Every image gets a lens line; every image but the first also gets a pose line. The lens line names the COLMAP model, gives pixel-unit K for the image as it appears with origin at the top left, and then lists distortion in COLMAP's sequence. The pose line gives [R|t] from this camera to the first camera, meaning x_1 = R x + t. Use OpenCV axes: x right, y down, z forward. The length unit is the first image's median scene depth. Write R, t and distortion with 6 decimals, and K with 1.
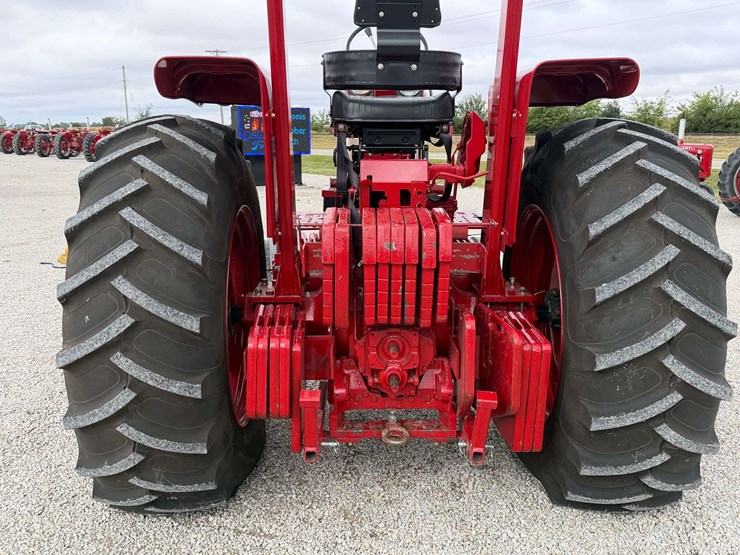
lens RADIAL K [[714.5, 0, 369.2], [0, 714.5, 276.5], [0, 0, 1]] dist [0.168355, -0.342762]
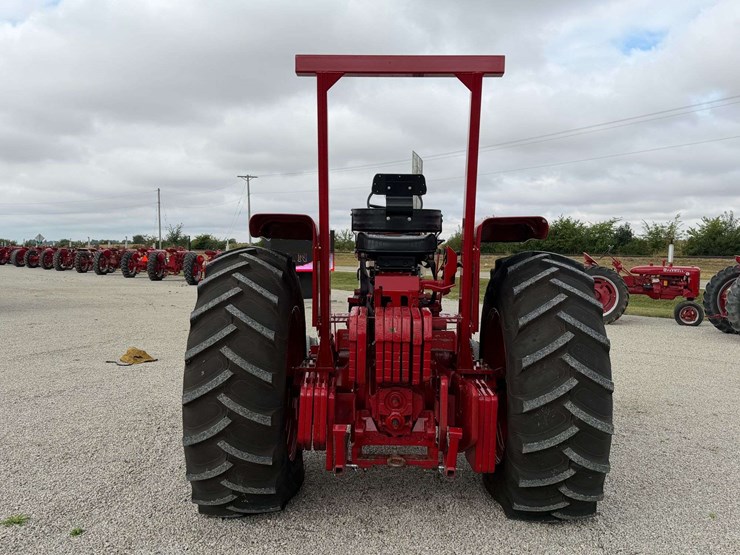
lens RADIAL K [[717.5, 0, 371.8], [0, 717.5, 279.7], [0, 0, 1]] dist [0.163577, -0.350116]
pose [[0.999639, 0.009746, -0.025050, 0.020059], [-0.013539, 0.987661, -0.156018, 0.085743], [0.023221, 0.156301, 0.987437, -0.522147]]
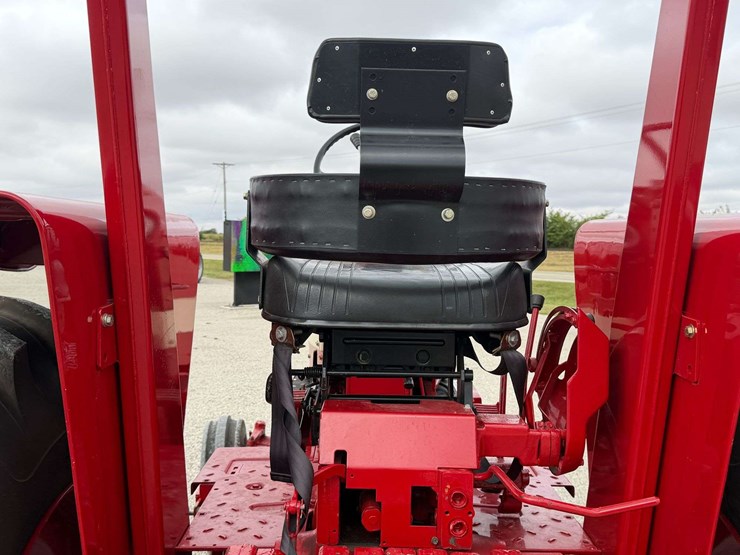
lens RADIAL K [[714.5, 0, 369.2], [0, 714.5, 276.5], [0, 0, 1]] dist [0.168355, -0.342762]
pose [[0.999842, 0.016667, -0.006226, 0.019228], [-0.017407, 0.988757, -0.148514, -0.187836], [0.003681, 0.148599, 0.988891, 0.581929]]
